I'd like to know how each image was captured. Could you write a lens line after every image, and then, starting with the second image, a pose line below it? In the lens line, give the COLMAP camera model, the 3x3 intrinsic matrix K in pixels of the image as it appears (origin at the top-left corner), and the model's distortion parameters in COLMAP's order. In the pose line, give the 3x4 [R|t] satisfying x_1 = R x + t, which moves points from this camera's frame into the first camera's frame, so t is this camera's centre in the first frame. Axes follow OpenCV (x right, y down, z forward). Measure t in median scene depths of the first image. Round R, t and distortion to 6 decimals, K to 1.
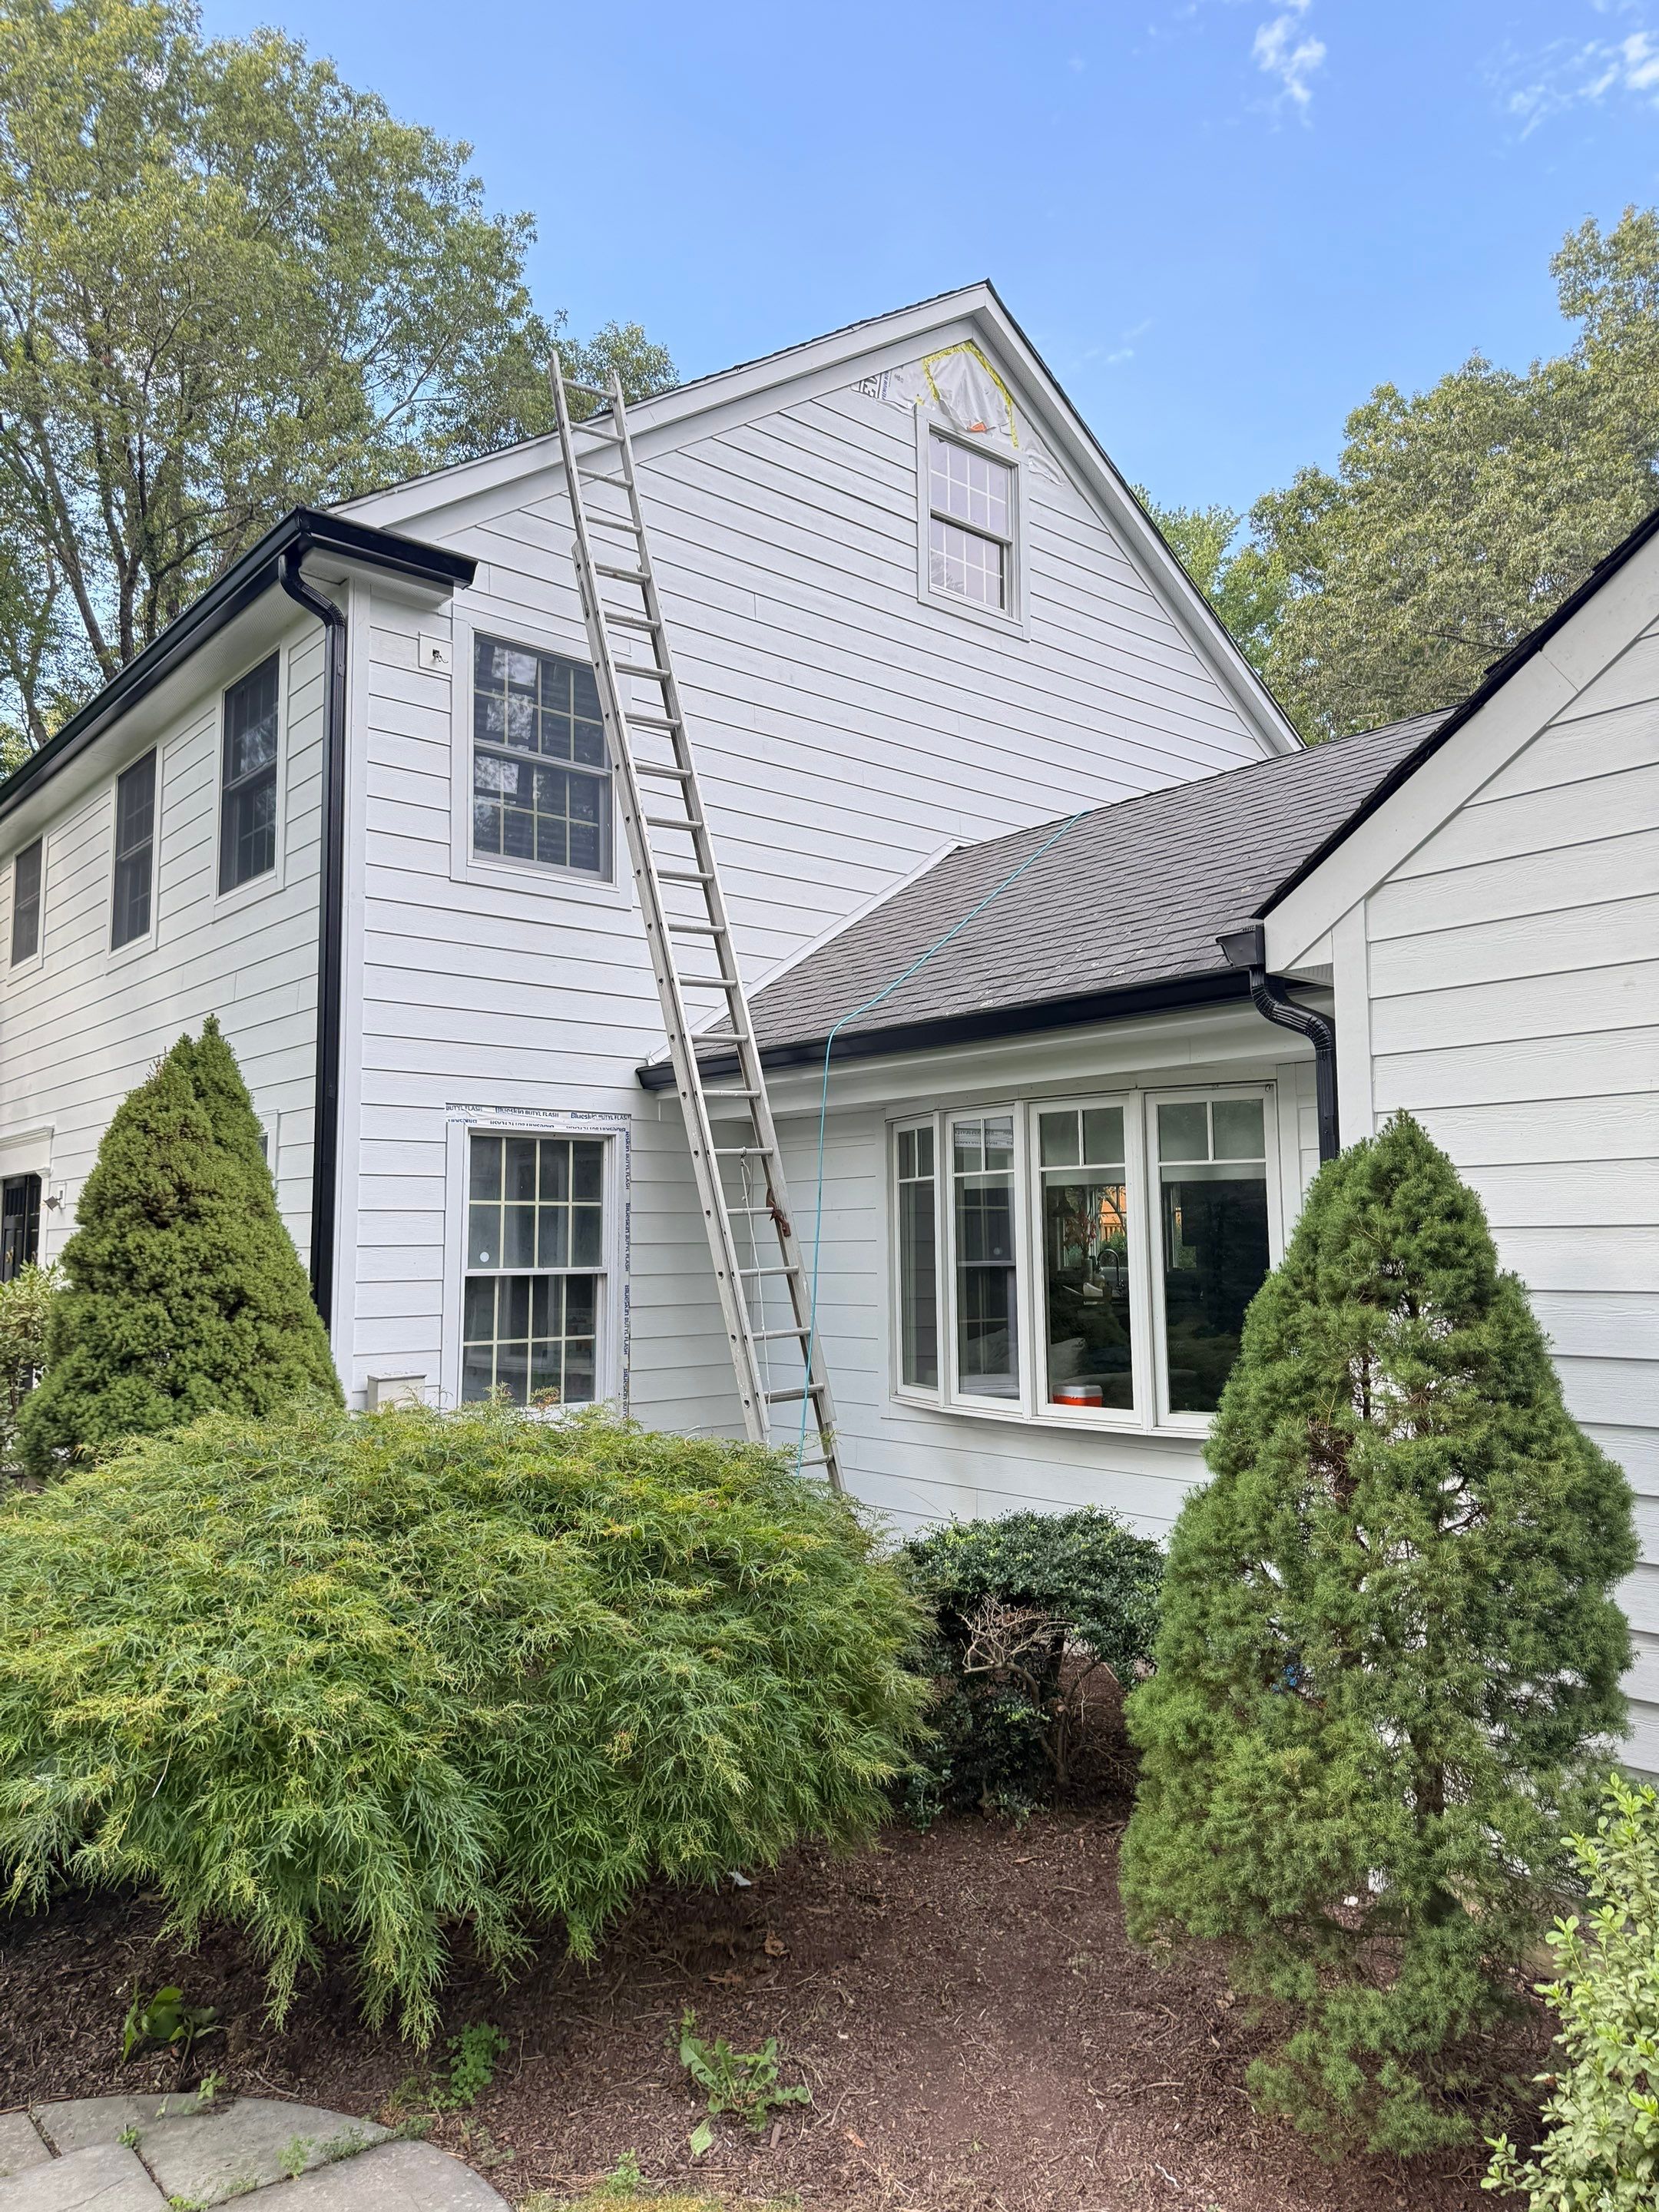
lens RADIAL K [[1535.5, 0, 829.5], [0, 1535.5, 1106.0], [0, 0, 1]] dist [0.063245, -0.075660]
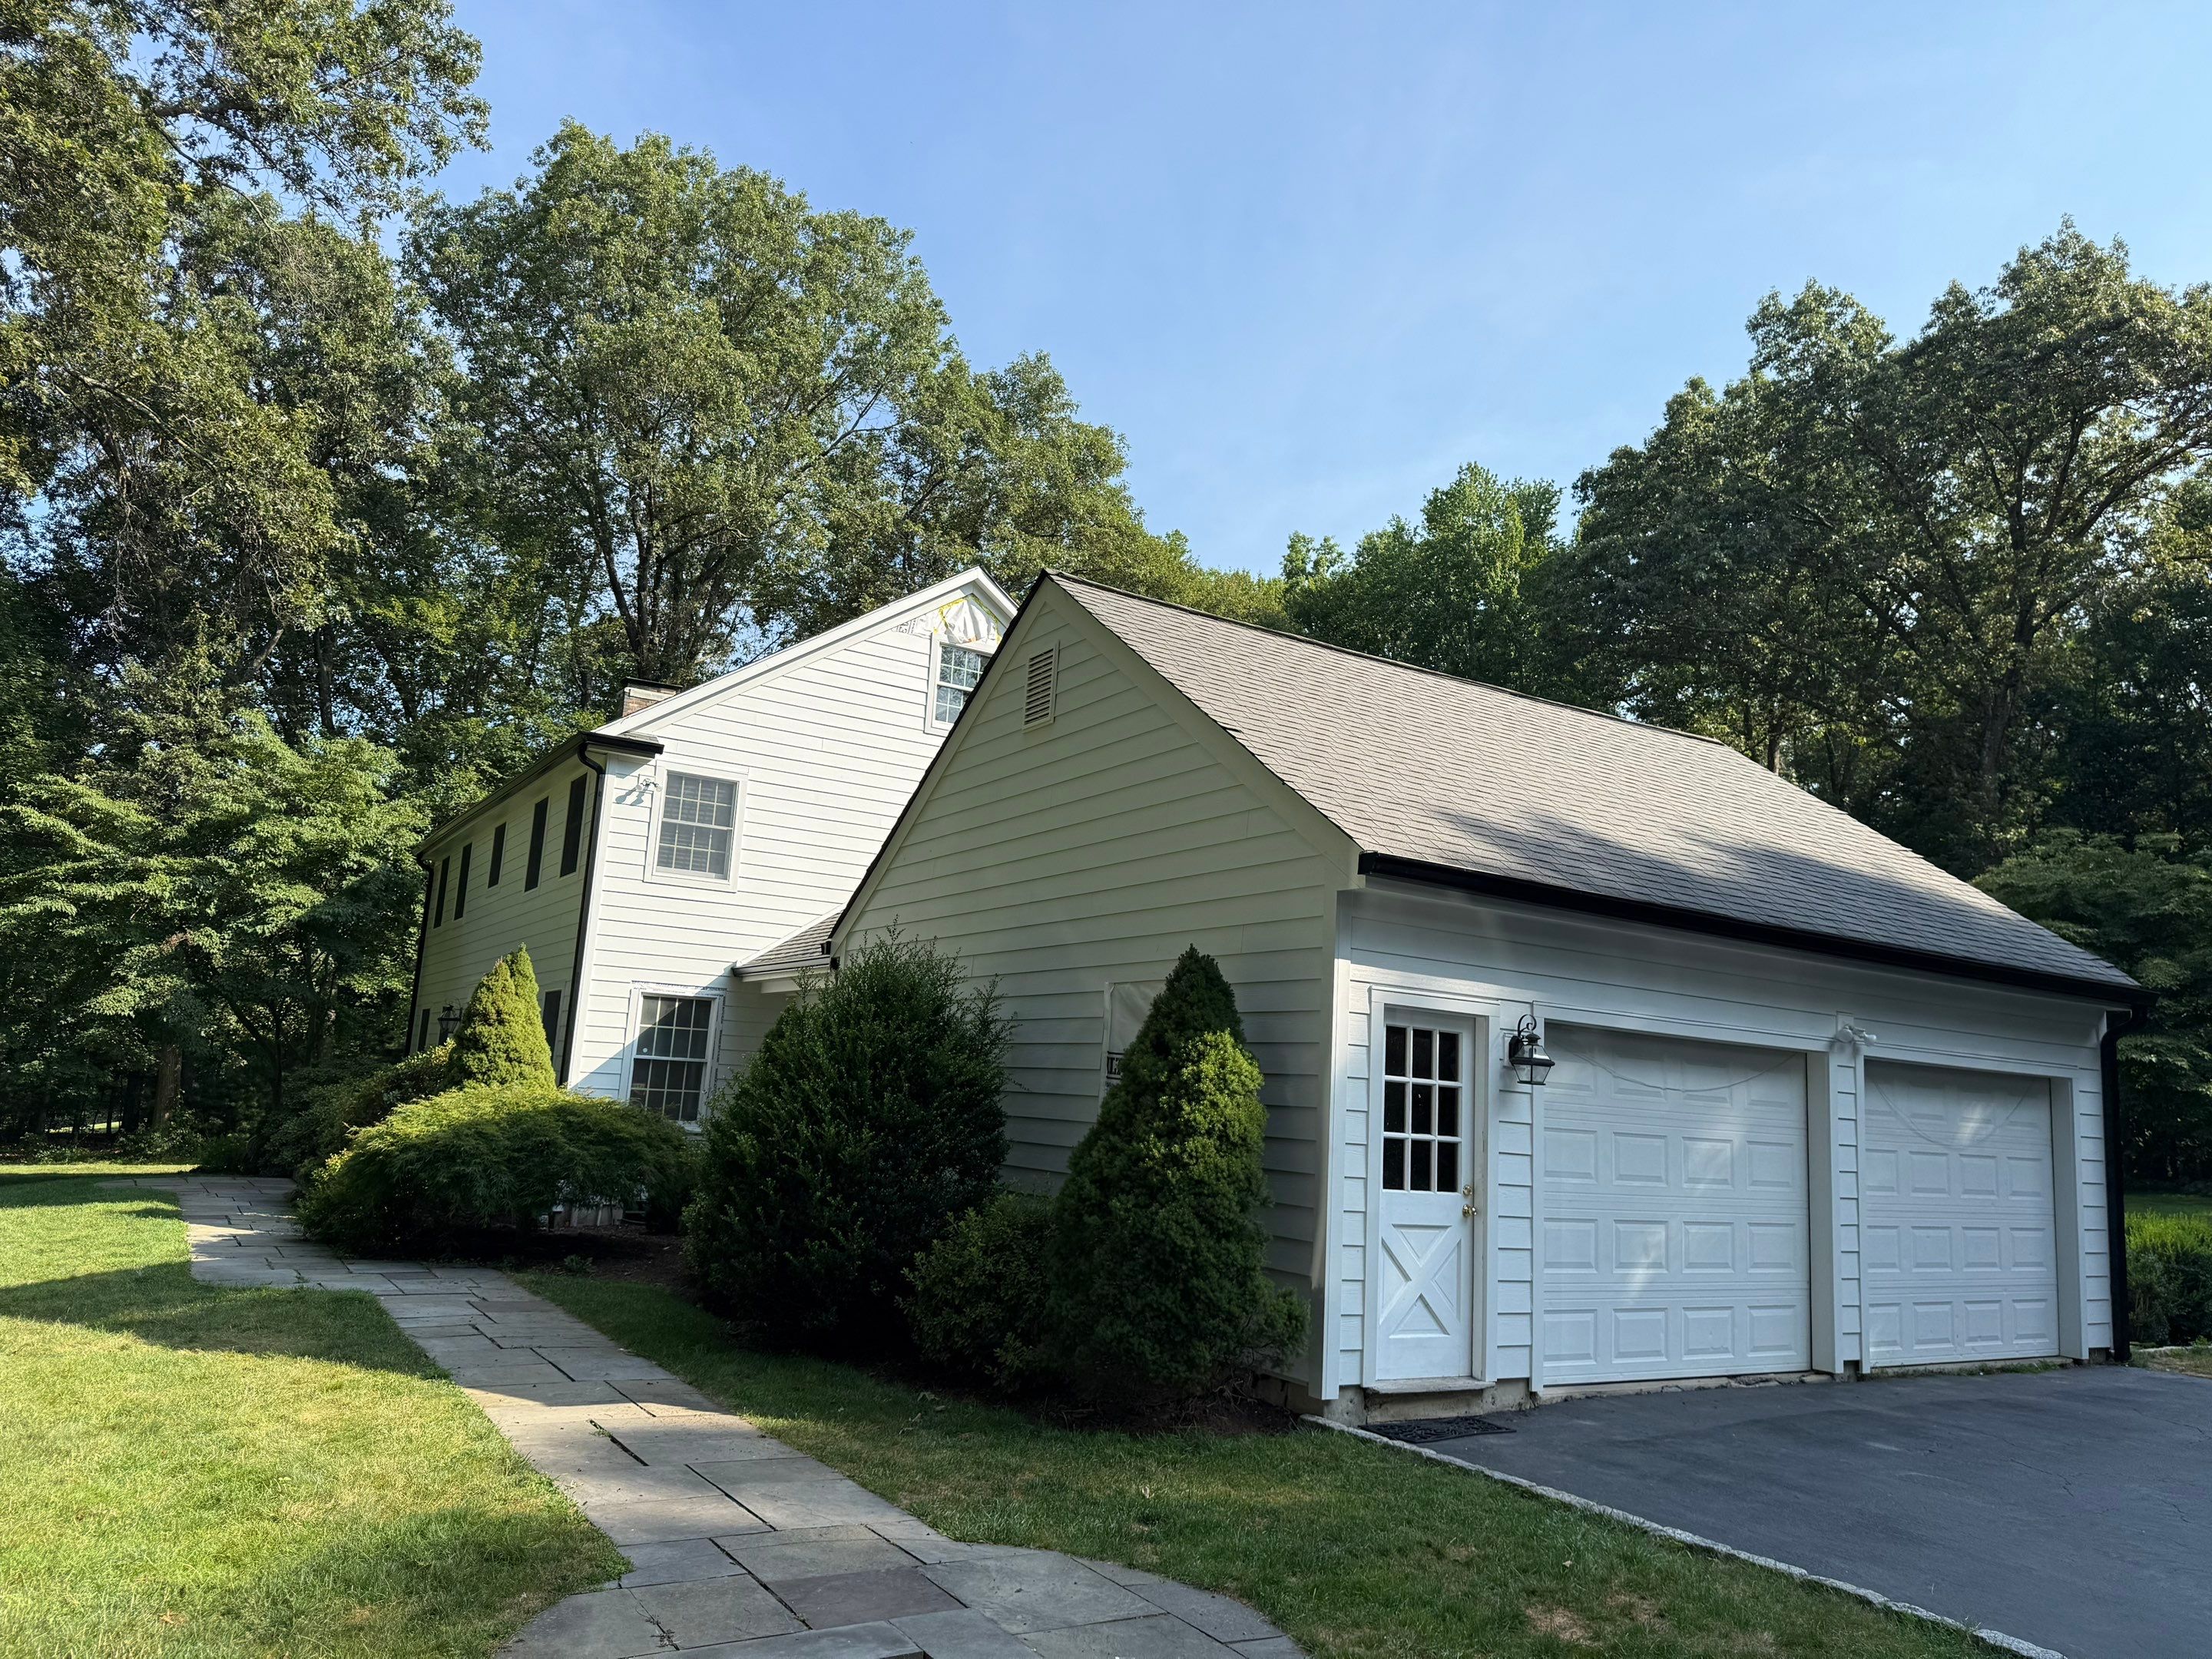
lens RADIAL K [[1535.5, 0, 1108.2], [0, 1535.5, 849.4], [0, 0, 1]] dist [0.063245, -0.075660]
pose [[0.986923, 0.043501, -0.155211, 0.765720], [-0.054787, 0.996098, -0.069194, -0.073212], [0.151595, 0.076793, 0.985455, -1.116858]]
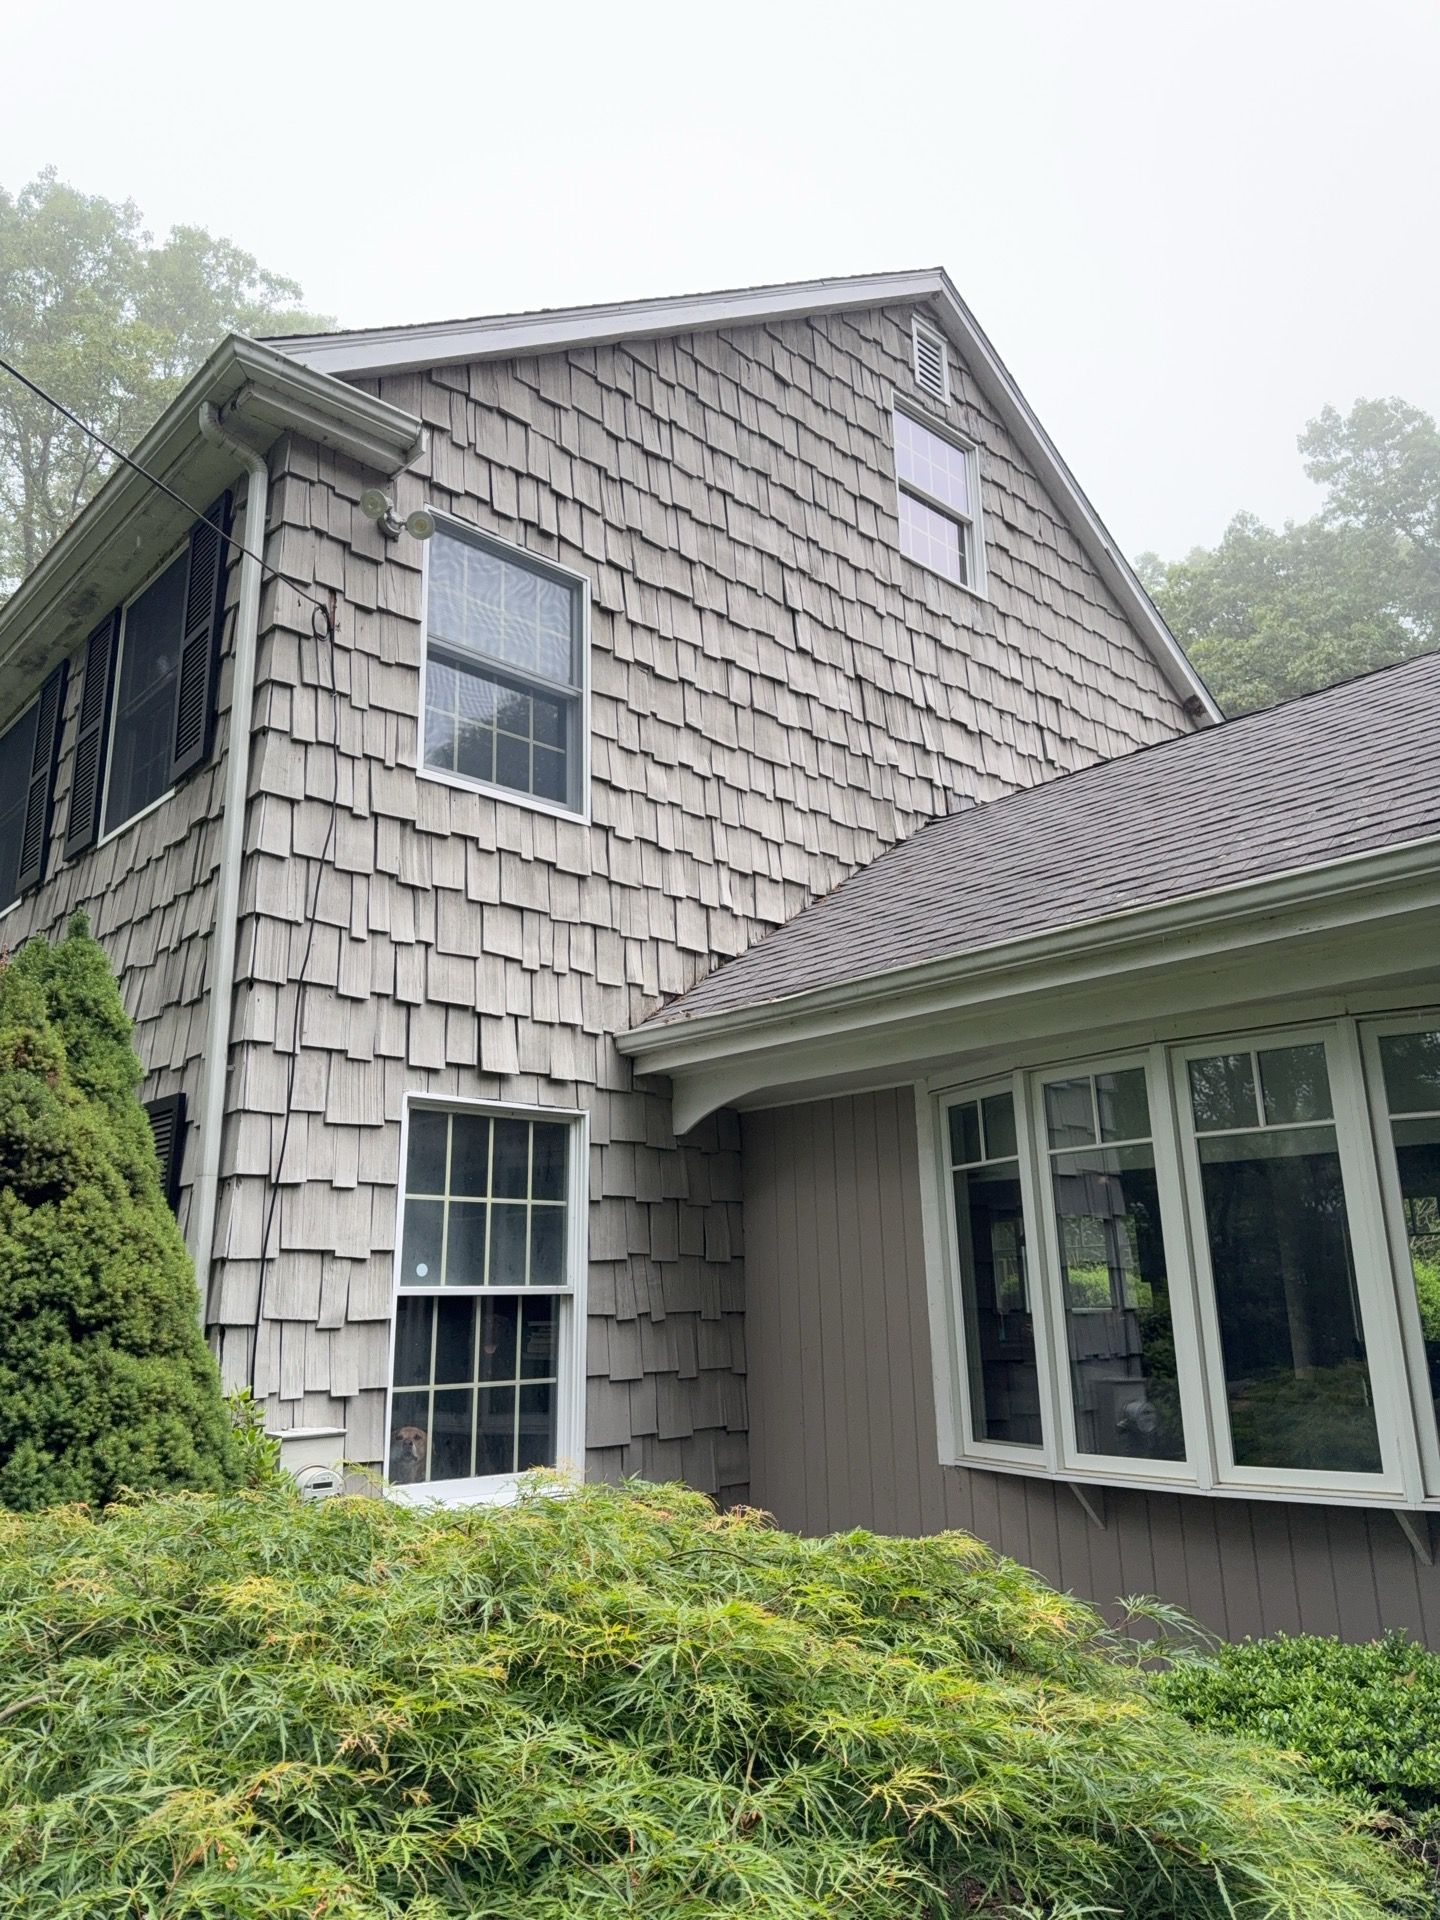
lens RADIAL K [[1364.2, 0, 717.4], [0, 1364.2, 918.3], [0, 0, 1]] dist [0.000555, -0.000012]
pose [[0.998881, 0.003581, 0.047165, -0.109457], [0.005027, 0.983447, -0.181124, 0.049390], [-0.047033, 0.181158, 0.982329, 0.298842]]
